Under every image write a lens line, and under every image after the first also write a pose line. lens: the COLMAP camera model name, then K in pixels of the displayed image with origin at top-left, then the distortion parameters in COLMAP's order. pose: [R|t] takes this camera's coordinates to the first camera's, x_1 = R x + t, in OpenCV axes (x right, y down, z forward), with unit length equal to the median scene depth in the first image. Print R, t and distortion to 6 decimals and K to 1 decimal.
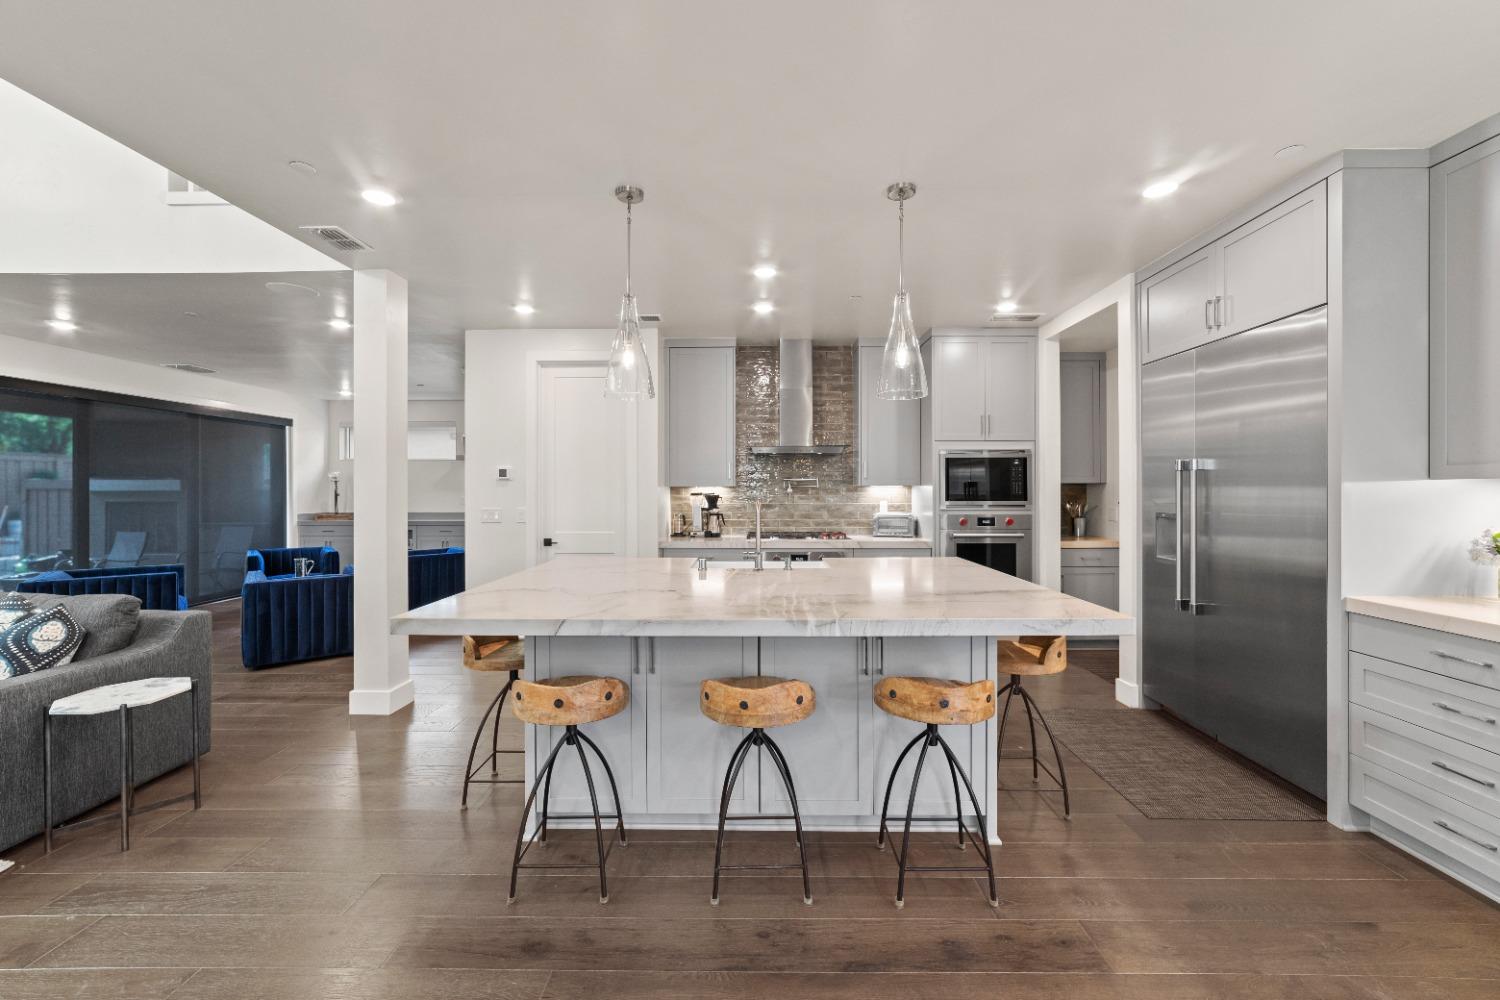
lens RADIAL K [[585.8, 0, 747.3], [0, 585.8, 489.1], [0, 0, 1]] dist [-0.013847, 0.004390]
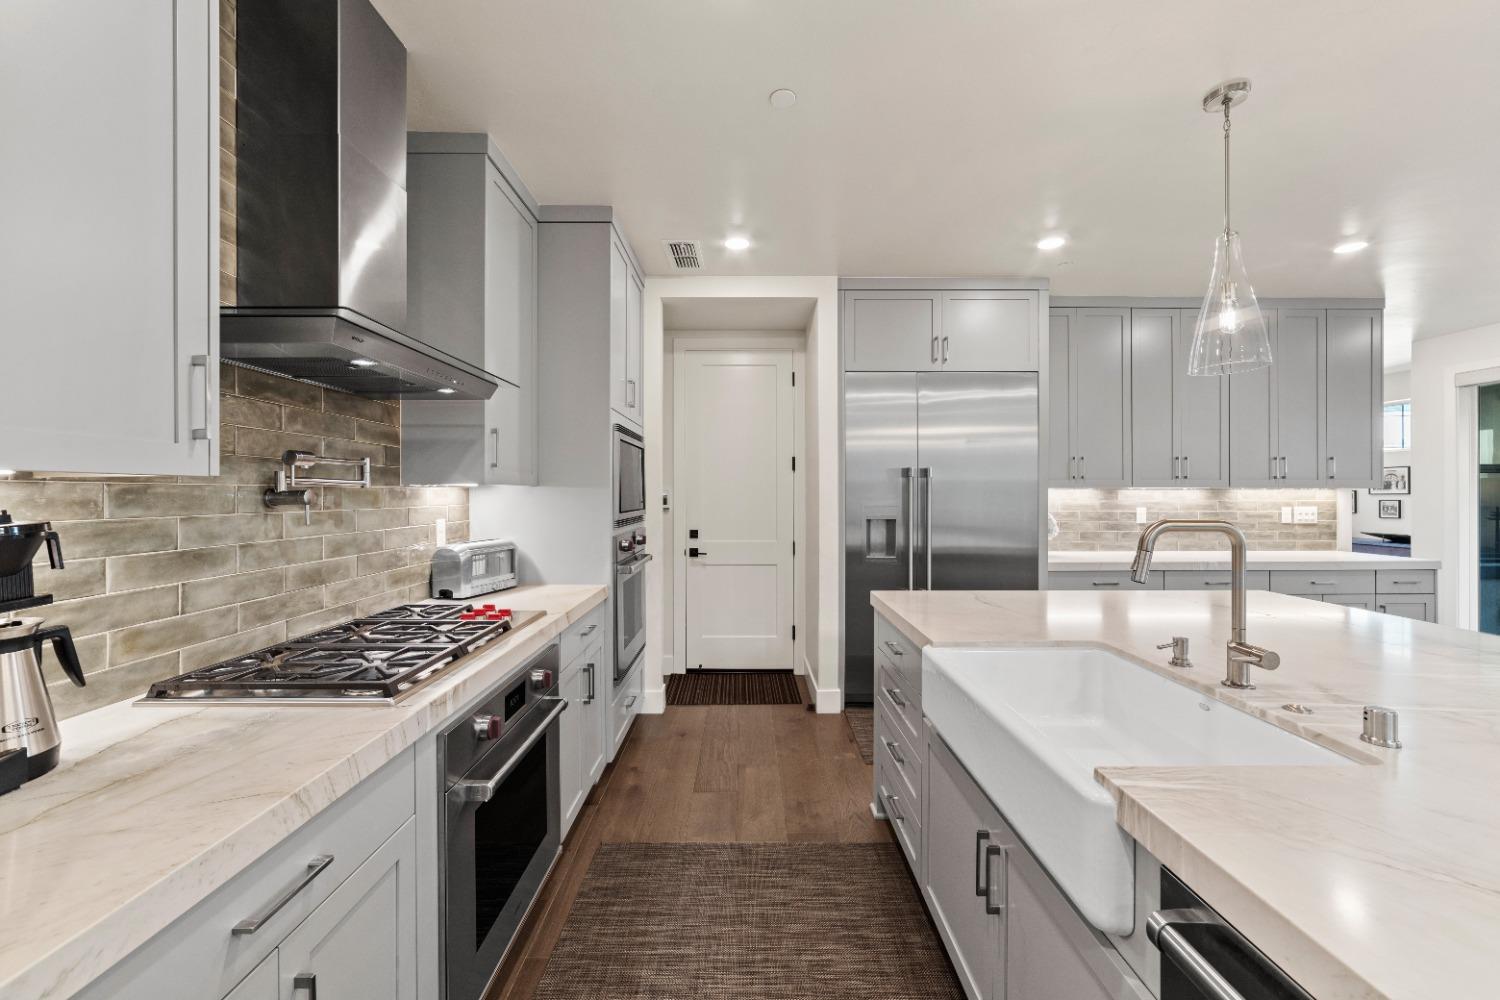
lens RADIAL K [[585.8, 0, 749.7], [0, 585.8, 489.6], [0, 0, 1]] dist [-0.013847, 0.004390]
pose [[-0.030553, 0.008189, 0.999500, -0.254281], [-0.001442, 0.999965, -0.008236, 0.001507], [-0.999532, -0.001693, -0.030540, 0.899795]]
